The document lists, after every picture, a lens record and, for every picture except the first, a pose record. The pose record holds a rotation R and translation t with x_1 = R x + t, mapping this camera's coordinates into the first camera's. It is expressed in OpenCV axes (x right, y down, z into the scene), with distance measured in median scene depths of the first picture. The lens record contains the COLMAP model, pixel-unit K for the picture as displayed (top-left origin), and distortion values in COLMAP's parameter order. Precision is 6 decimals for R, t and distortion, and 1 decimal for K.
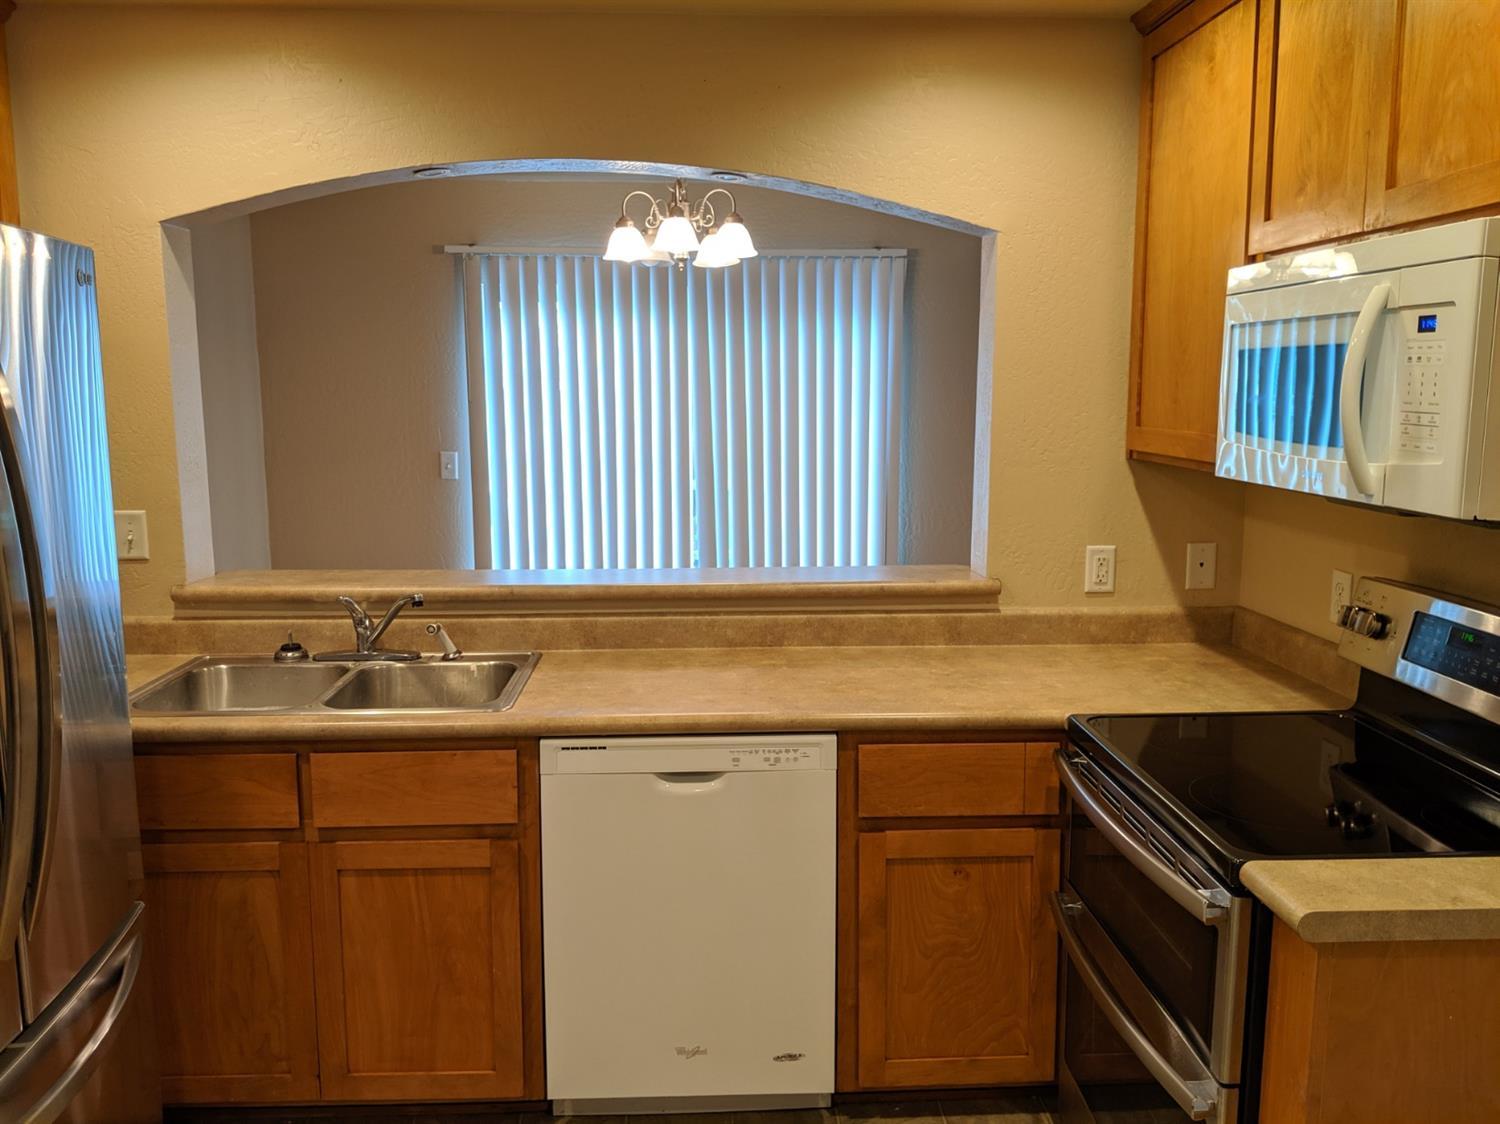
lens RADIAL K [[1194.9, 0, 750.8], [0, 1194.9, 557.7], [0, 0, 1]] dist [0.053917, -0.076498]
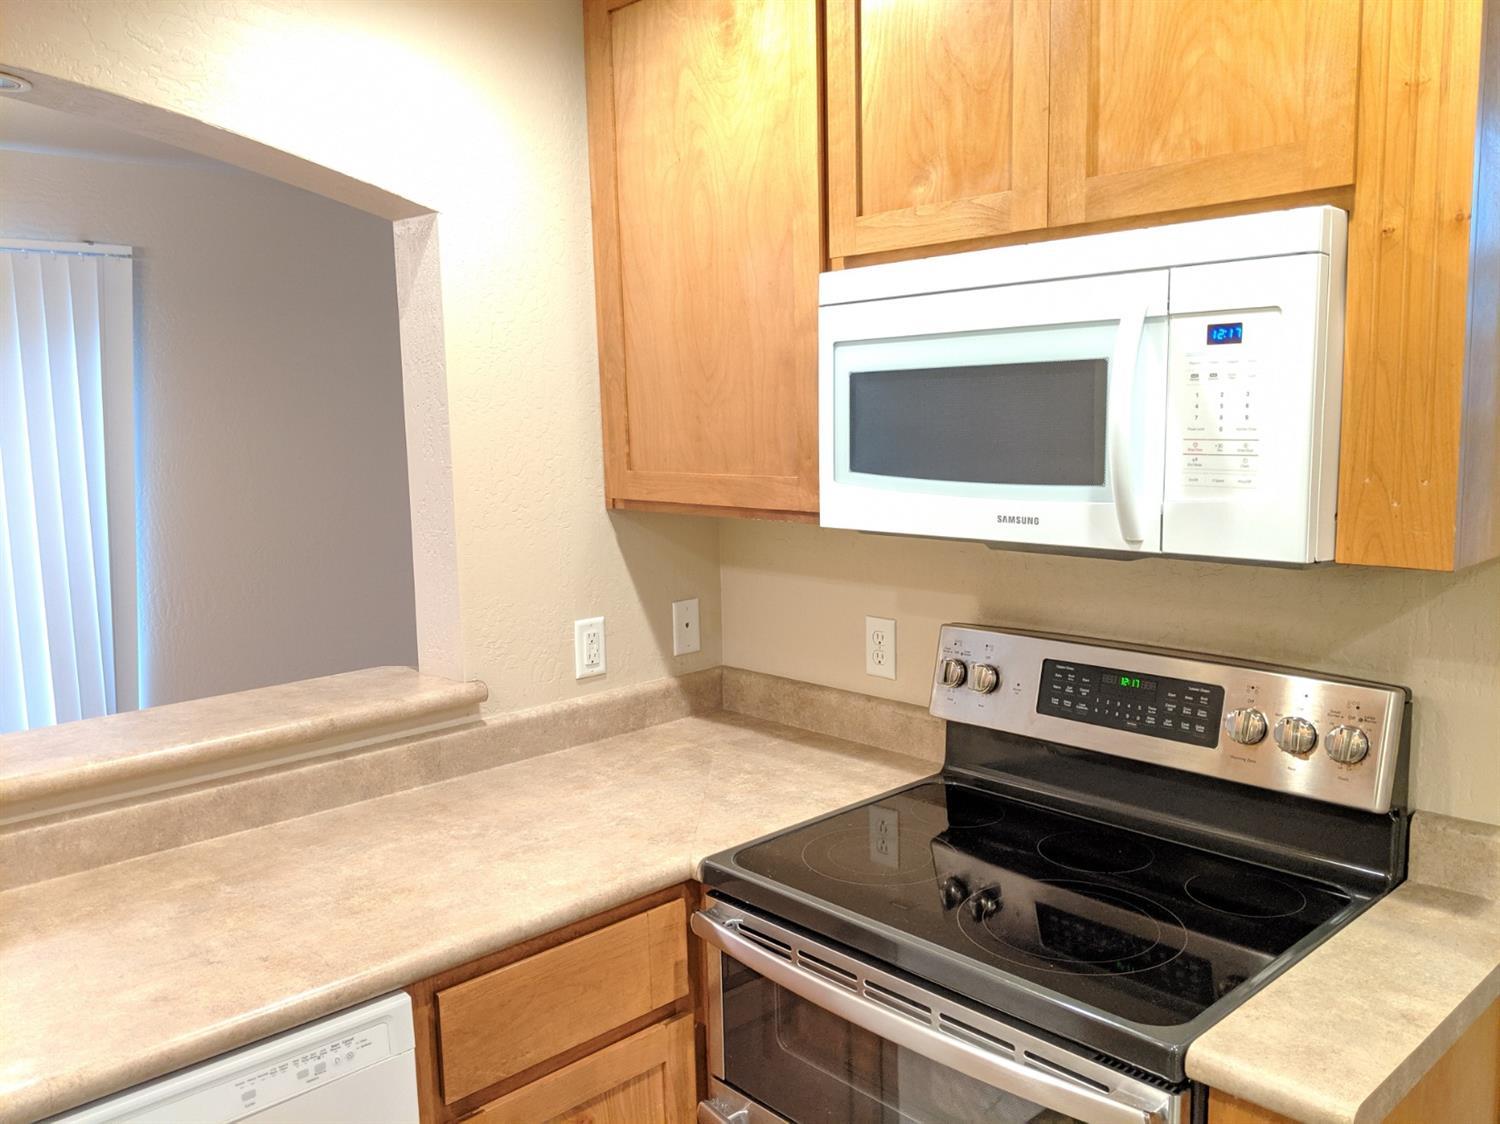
lens RADIAL K [[1194.9, 0, 751.0], [0, 1194.9, 567.1], [0, 0, 1]] dist [0.053917, -0.076498]
pose [[0.764972, -0.102544, 0.635848, -0.153117], [0.115793, 0.993055, 0.020844, -0.056978], [-0.633570, 0.057682, 0.771533, 0.367954]]
